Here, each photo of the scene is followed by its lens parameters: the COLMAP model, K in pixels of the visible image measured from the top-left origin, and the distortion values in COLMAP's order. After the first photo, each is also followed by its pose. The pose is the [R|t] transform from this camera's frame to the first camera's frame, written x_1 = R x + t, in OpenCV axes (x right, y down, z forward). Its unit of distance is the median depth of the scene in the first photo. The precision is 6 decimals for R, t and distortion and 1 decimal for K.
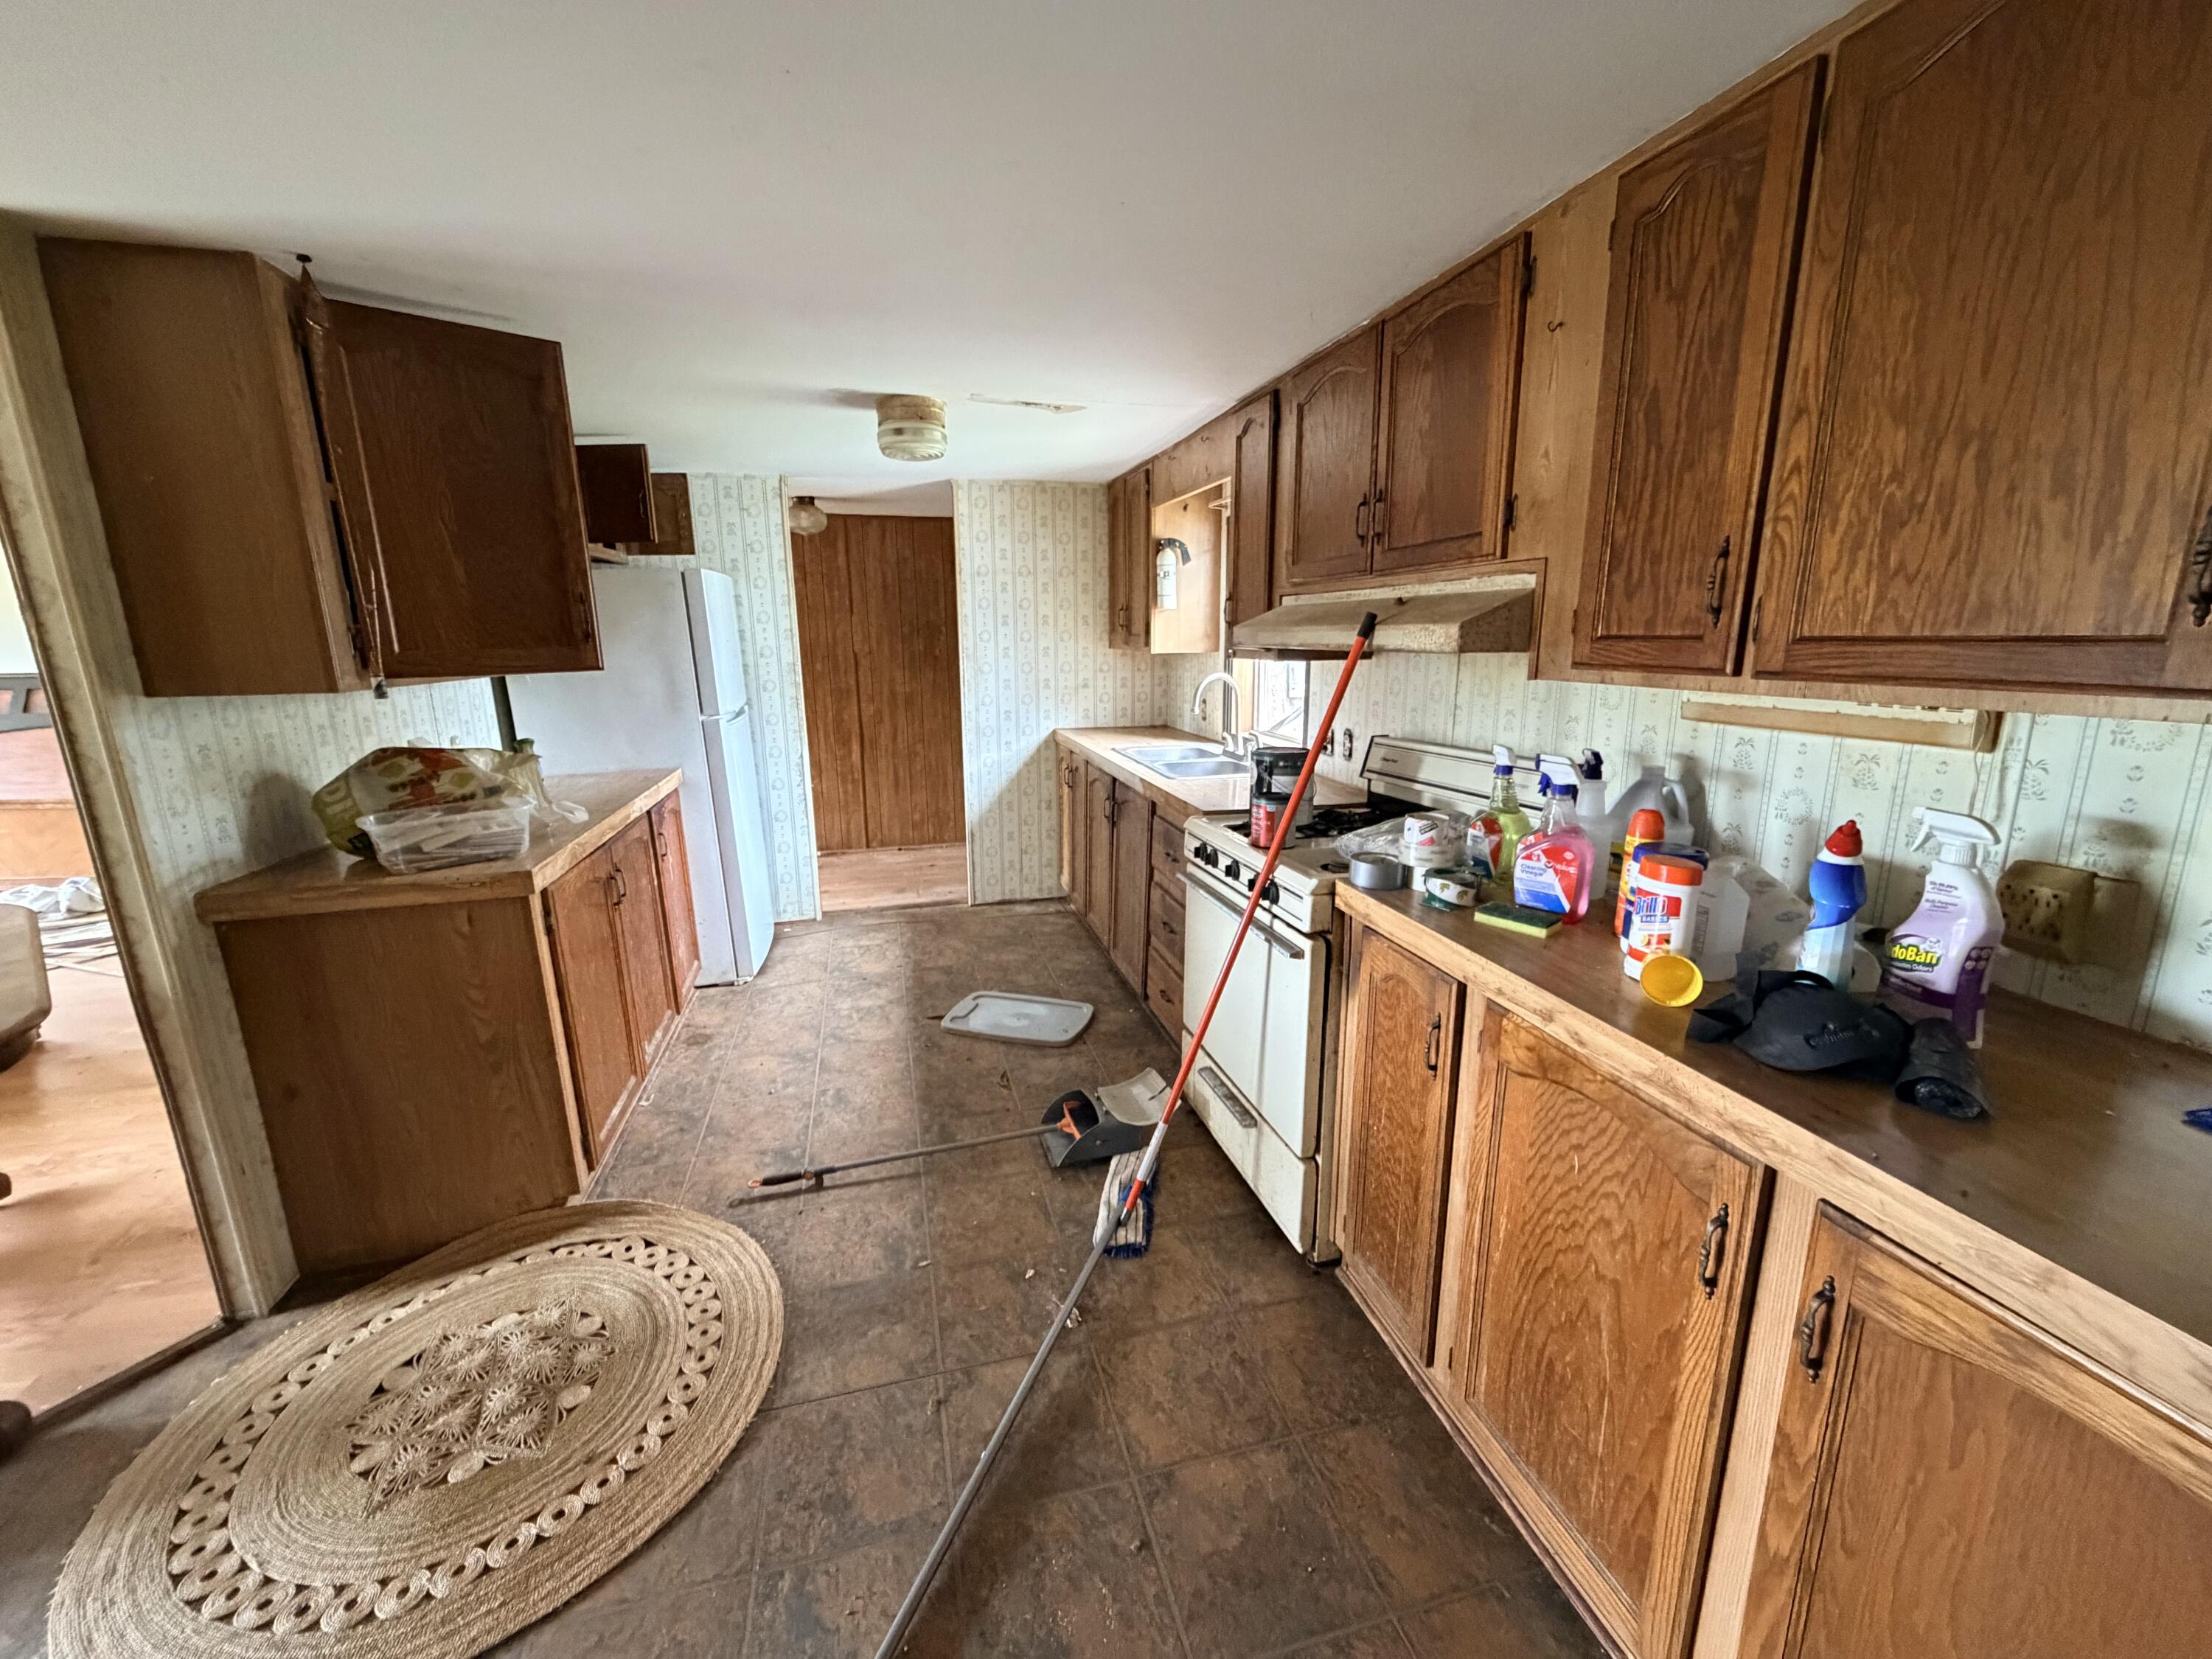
lens RADIAL K [[886.2, 0, 1106.0], [0, 886.2, 829.5], [0, 0, 1]] dist [-0.000710, -0.000527]
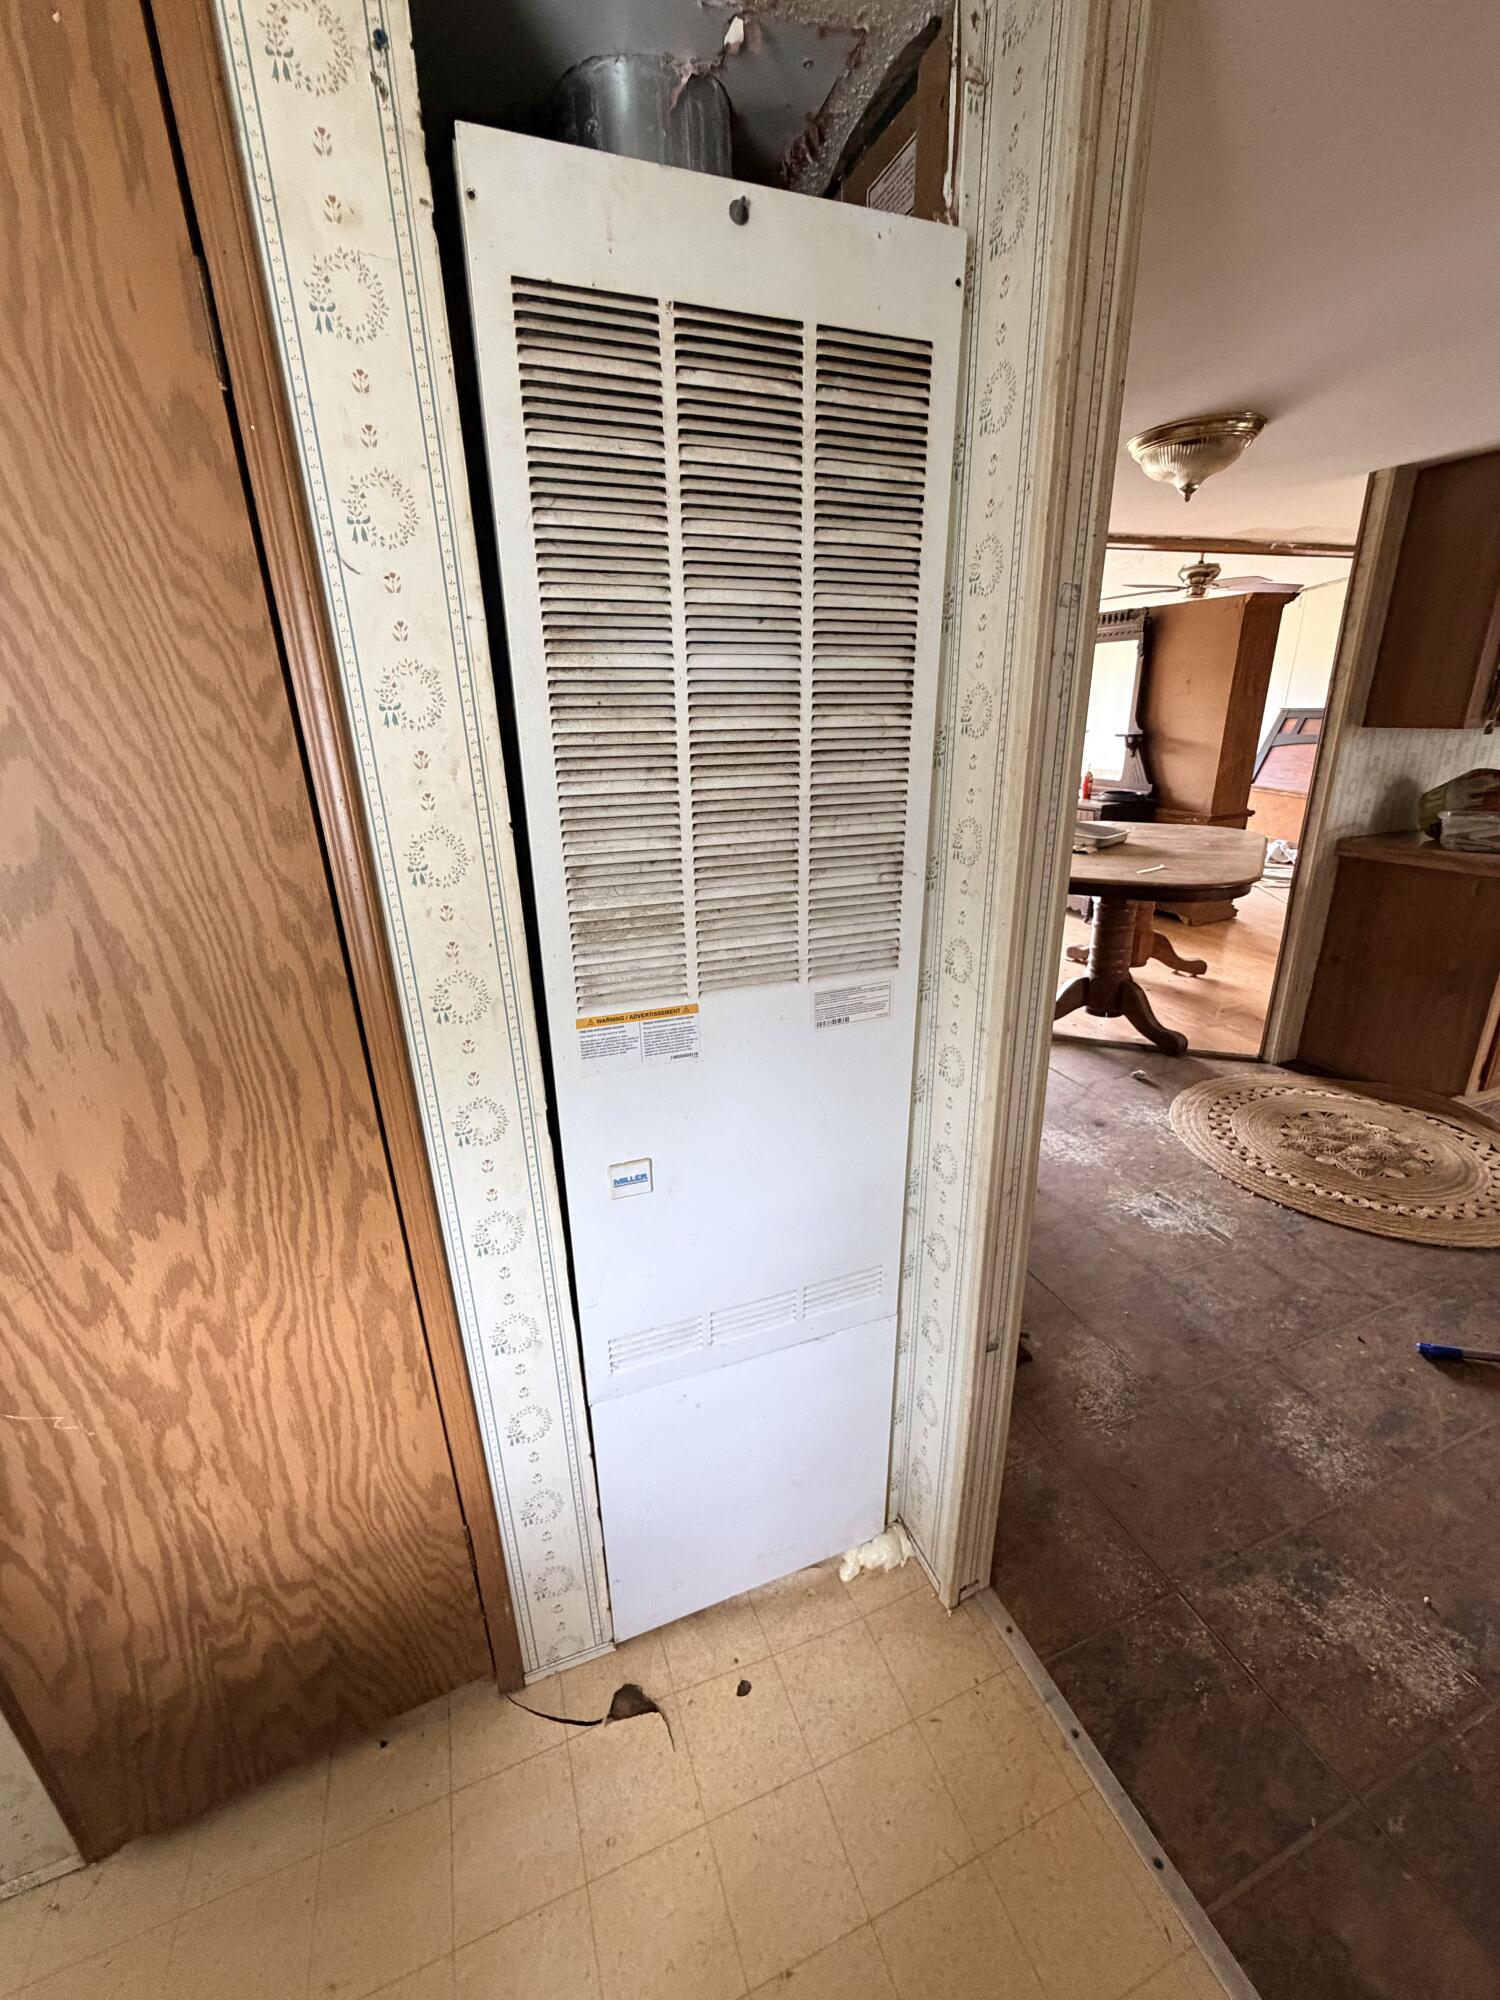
lens RADIAL K [[801.3, 0, 750.0], [0, 801.3, 1000.0], [0, 0, 1]] dist [-0.000710, -0.000527]
pose [[0.120869, 0.352911, -0.927817, 0.500042], [-0.182483, 0.926640, 0.328691, 0.059732], [0.975751, 0.129582, 0.176402, -0.457680]]
